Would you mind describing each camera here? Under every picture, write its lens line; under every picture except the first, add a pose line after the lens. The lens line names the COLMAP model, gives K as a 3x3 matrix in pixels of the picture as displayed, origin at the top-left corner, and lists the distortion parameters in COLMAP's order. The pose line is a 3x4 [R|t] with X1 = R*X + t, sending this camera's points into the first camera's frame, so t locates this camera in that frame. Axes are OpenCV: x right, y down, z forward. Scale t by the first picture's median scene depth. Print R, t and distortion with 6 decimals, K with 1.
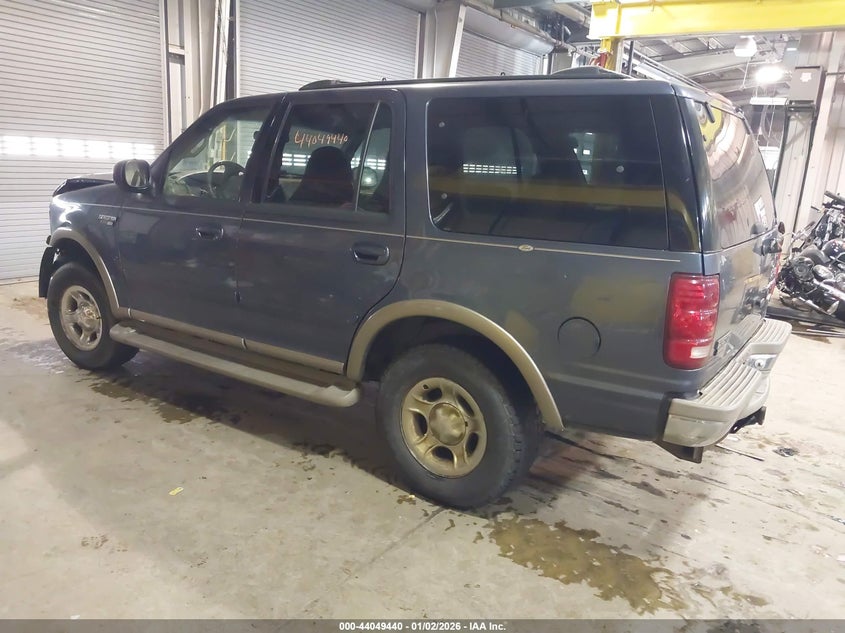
lens RADIAL K [[667.5, 0, 422.5], [0, 667.5, 316.5], [0, 0, 1]] dist [-0.006735, 0.003794]
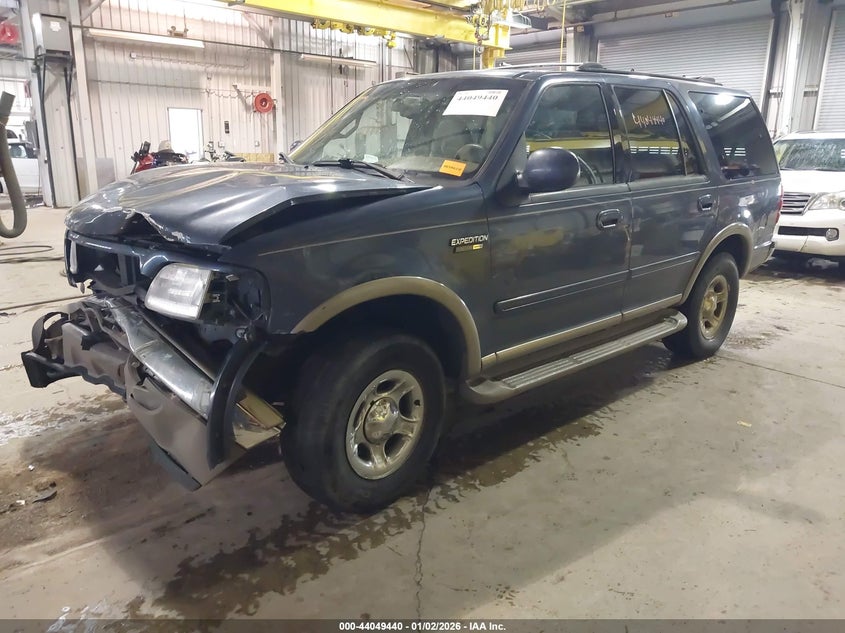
lens RADIAL K [[667.5, 0, 422.5], [0, 667.5, 316.5], [0, 0, 1]] dist [-0.006735, 0.003794]
pose [[0.215899, -0.296244, 0.930391, -1.132826], [0.217305, 0.943544, 0.250006, -0.254001], [-0.951928, 0.148202, 0.268086, 0.873758]]
